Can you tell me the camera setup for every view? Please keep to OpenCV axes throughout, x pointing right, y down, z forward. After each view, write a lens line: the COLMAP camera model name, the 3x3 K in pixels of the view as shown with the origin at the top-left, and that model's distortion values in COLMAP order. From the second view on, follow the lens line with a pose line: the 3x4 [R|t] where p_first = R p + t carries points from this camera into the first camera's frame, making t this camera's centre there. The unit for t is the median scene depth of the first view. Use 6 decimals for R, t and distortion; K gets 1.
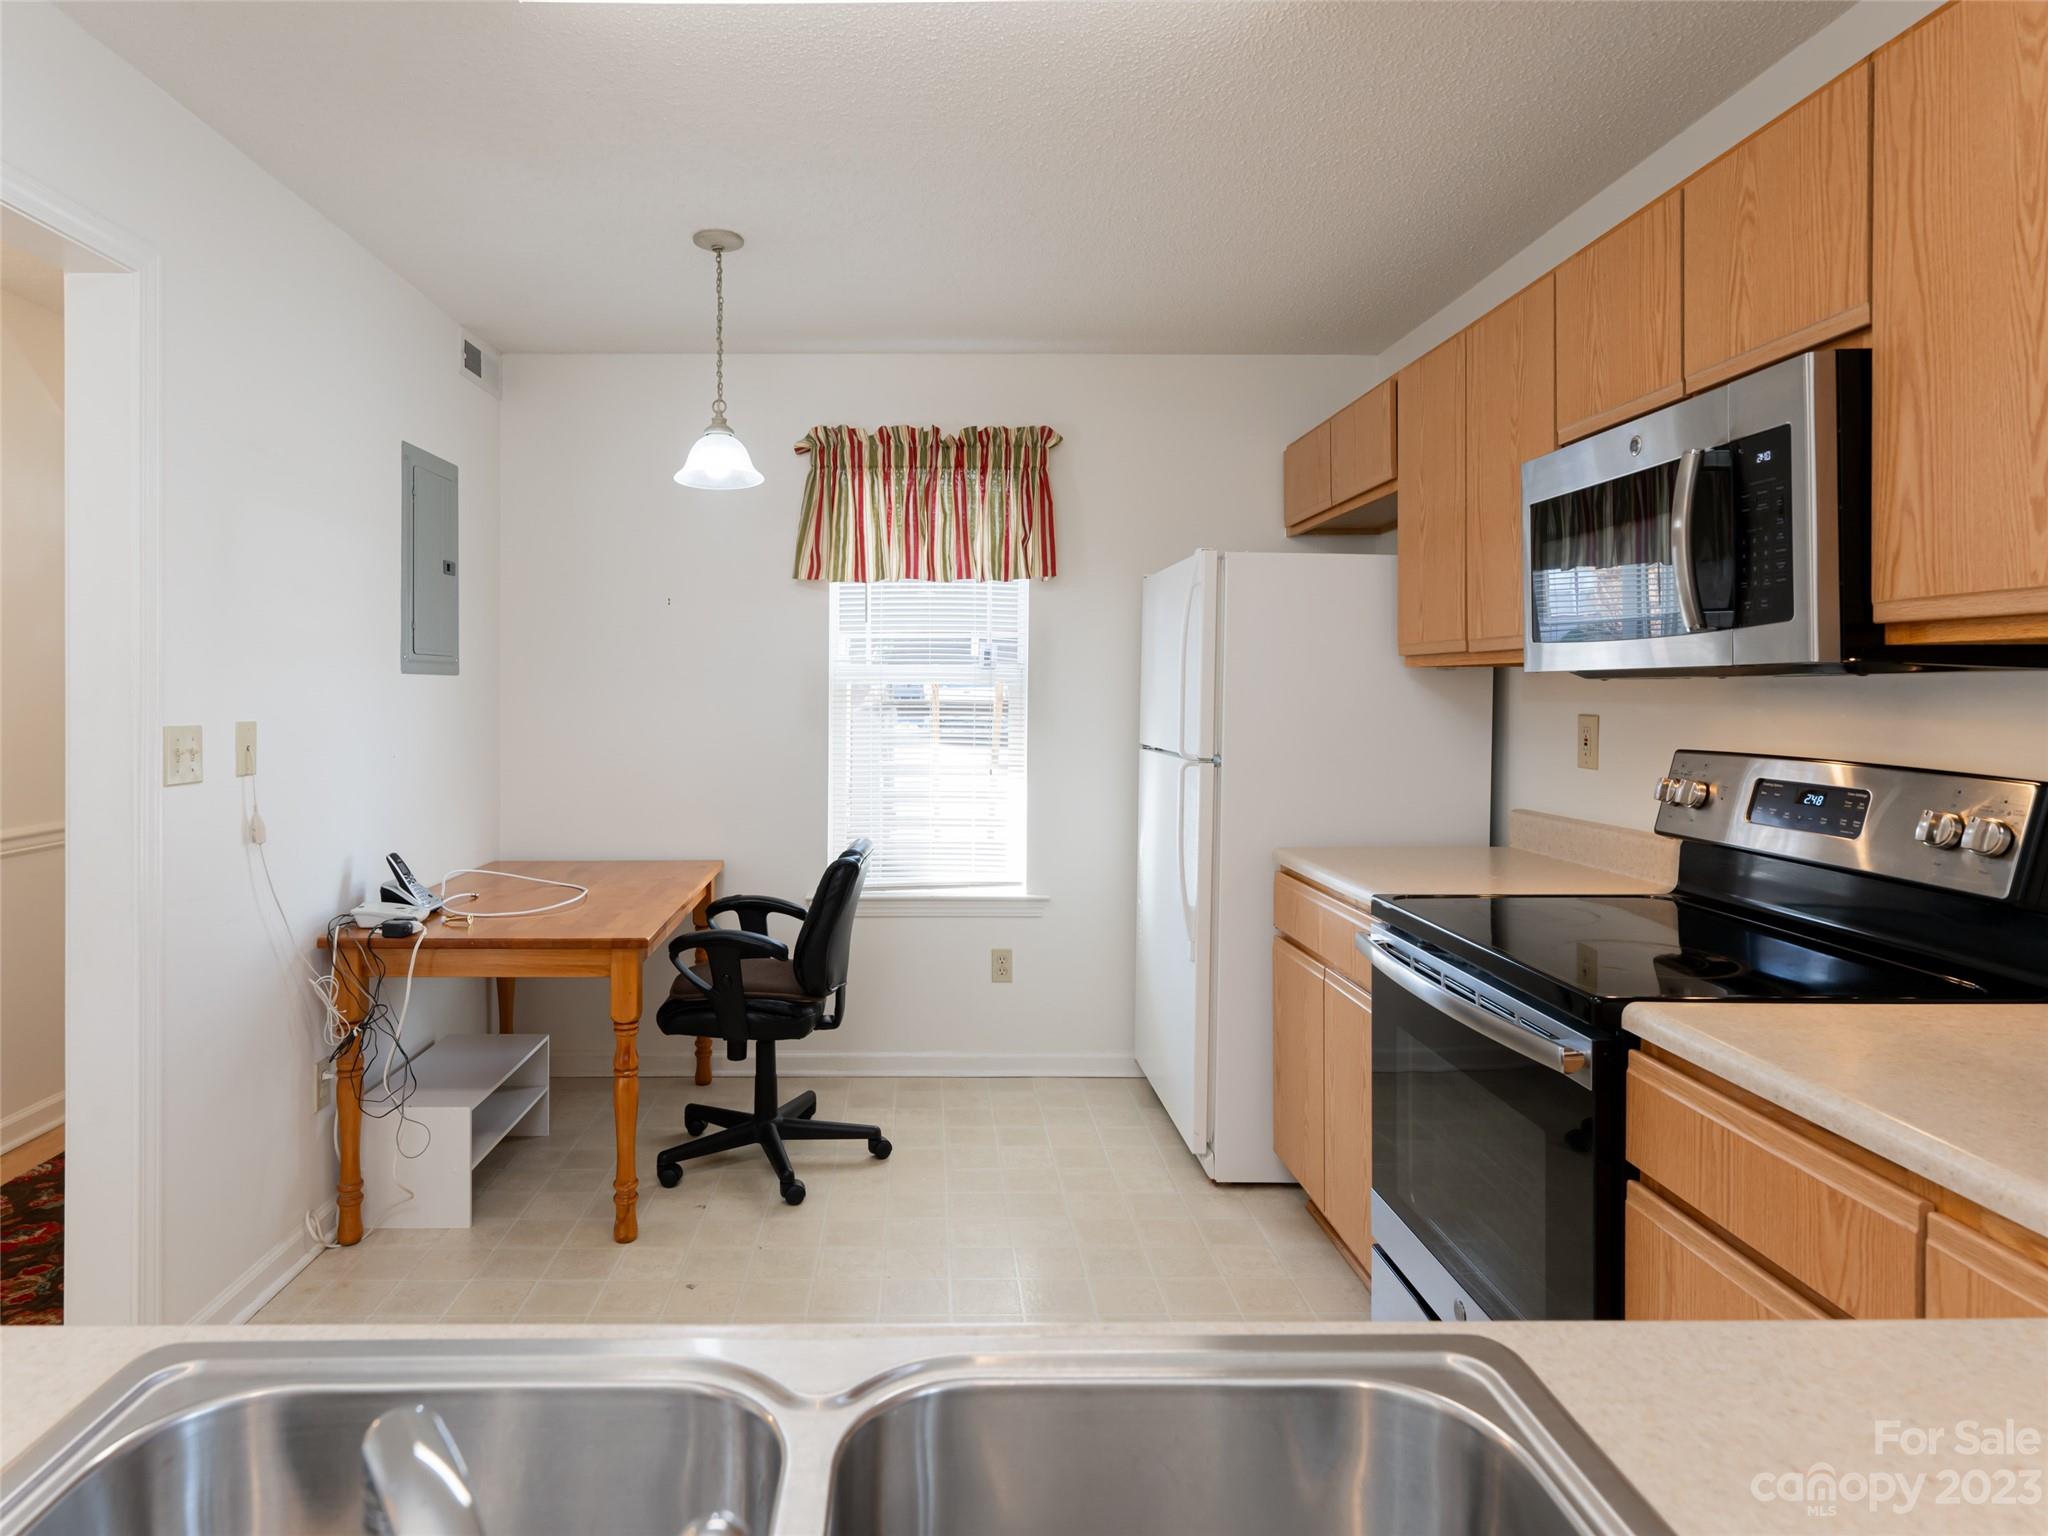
lens RADIAL K [[1221.0, 0, 945.4], [0, 1221.0, 693.0], [0, 0, 1]] dist [0.020181, 0.000232]
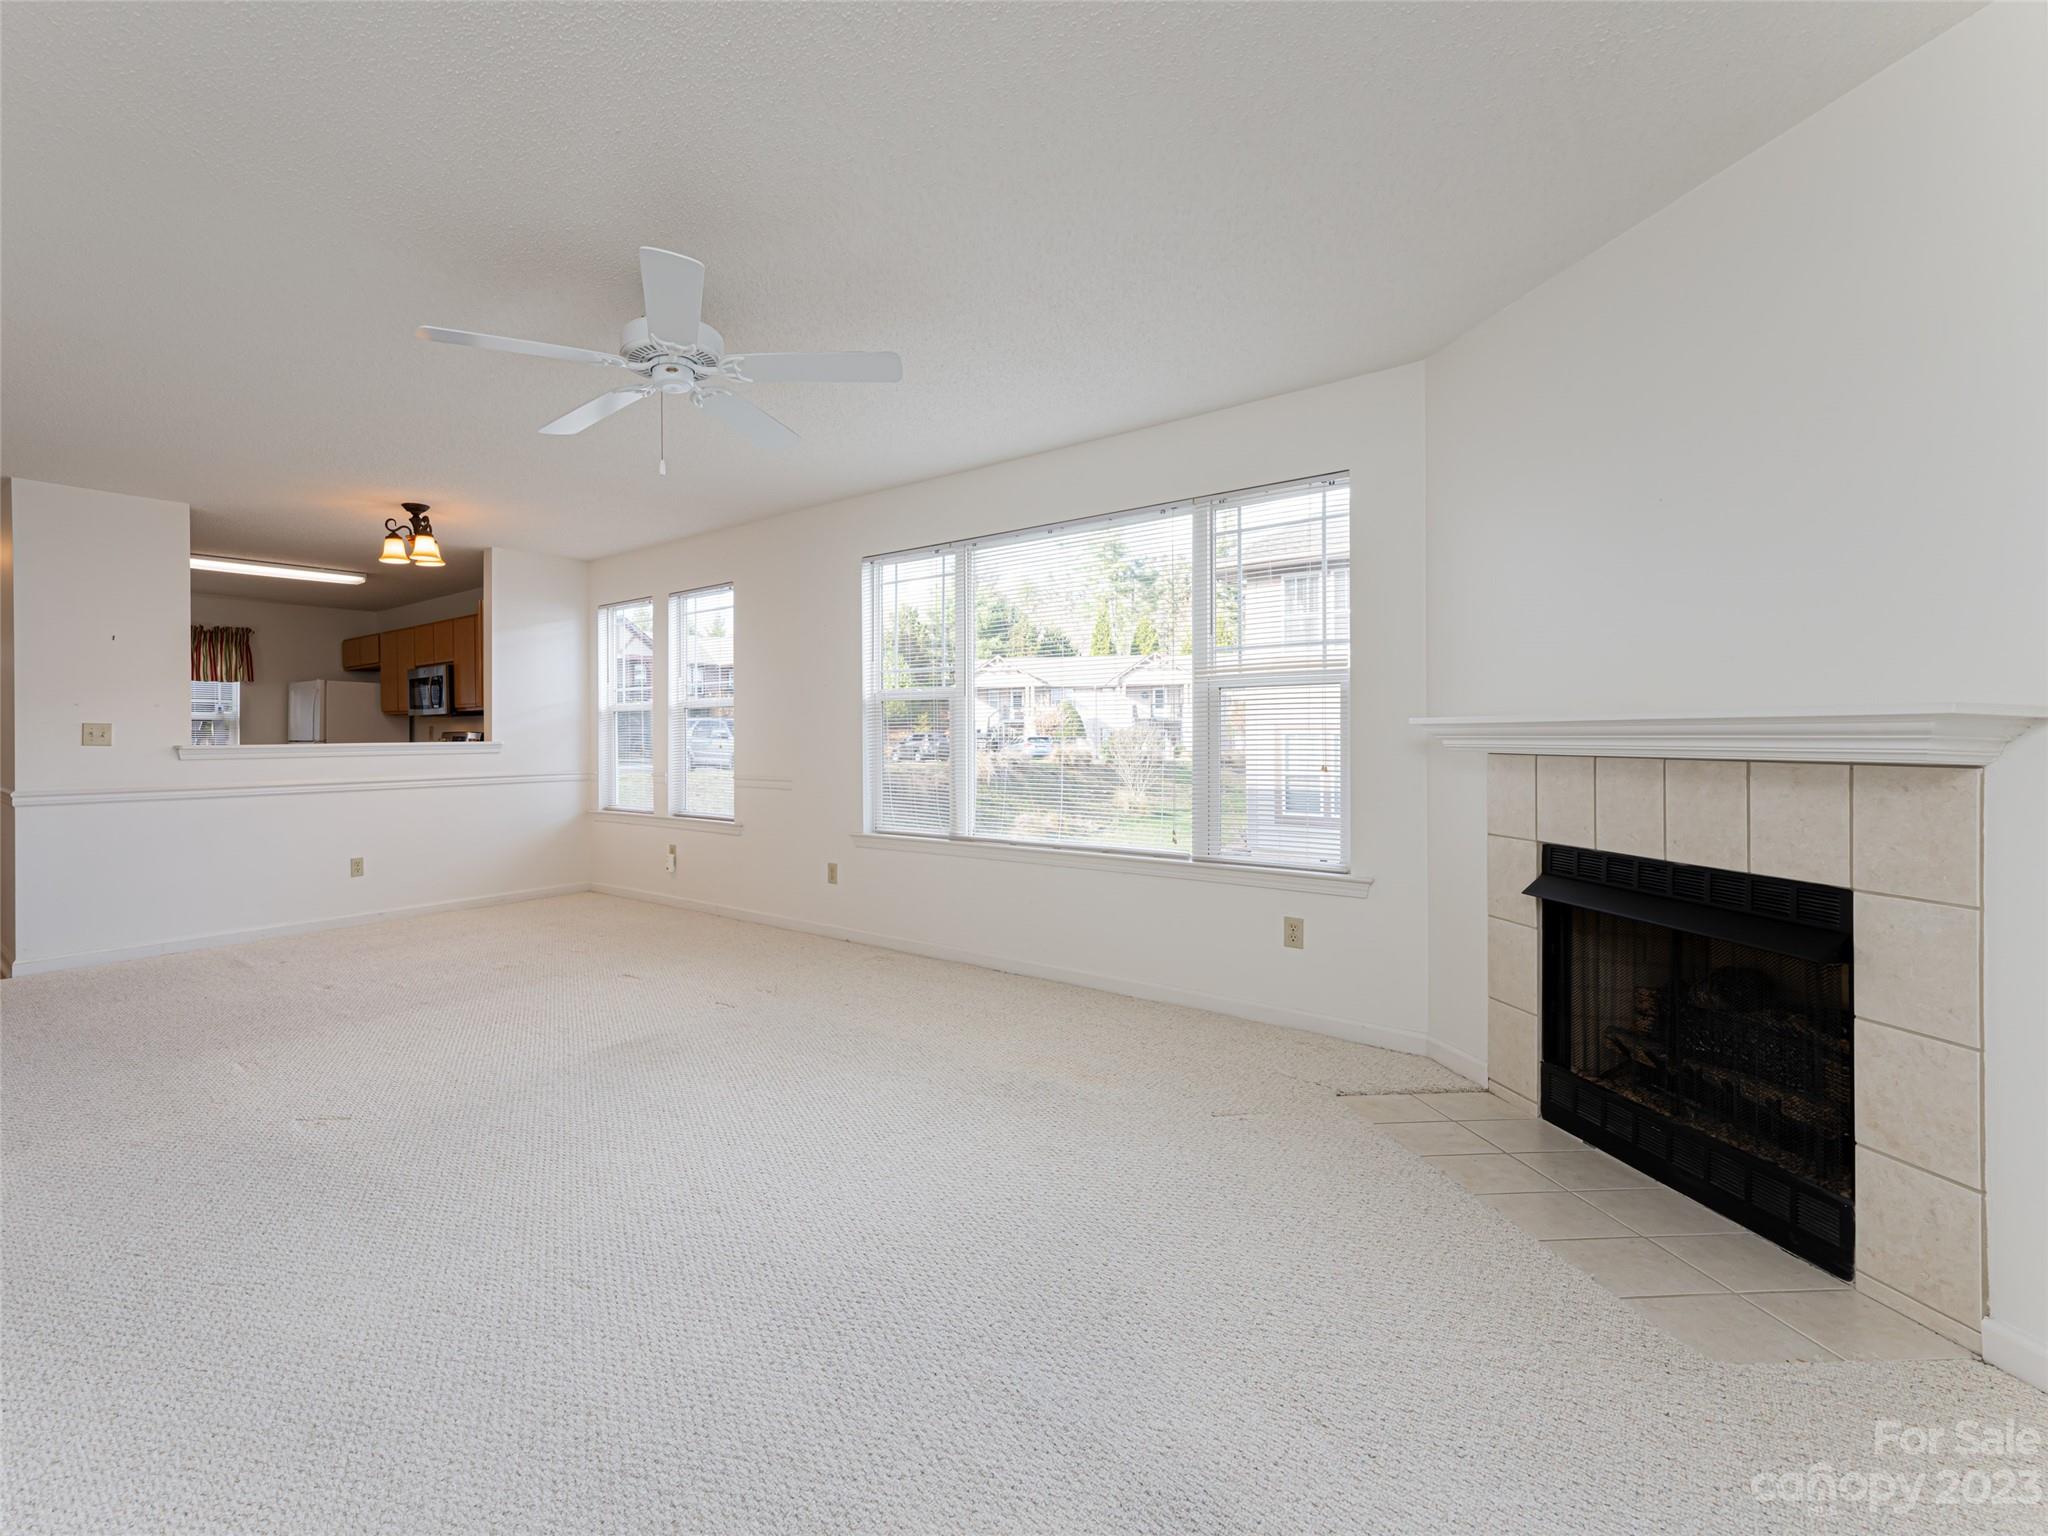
lens RADIAL K [[970.3, 0, 947.1], [0, 970.3, 732.1], [0, 0, 1]] dist [-0.001950, 0.000443]
pose [[0.656357, -0.005528, 0.754430, -1.128349], [0.009700, 0.999952, -0.001111, 0.086052], [-0.754388, 0.008047, 0.656380, -3.479593]]
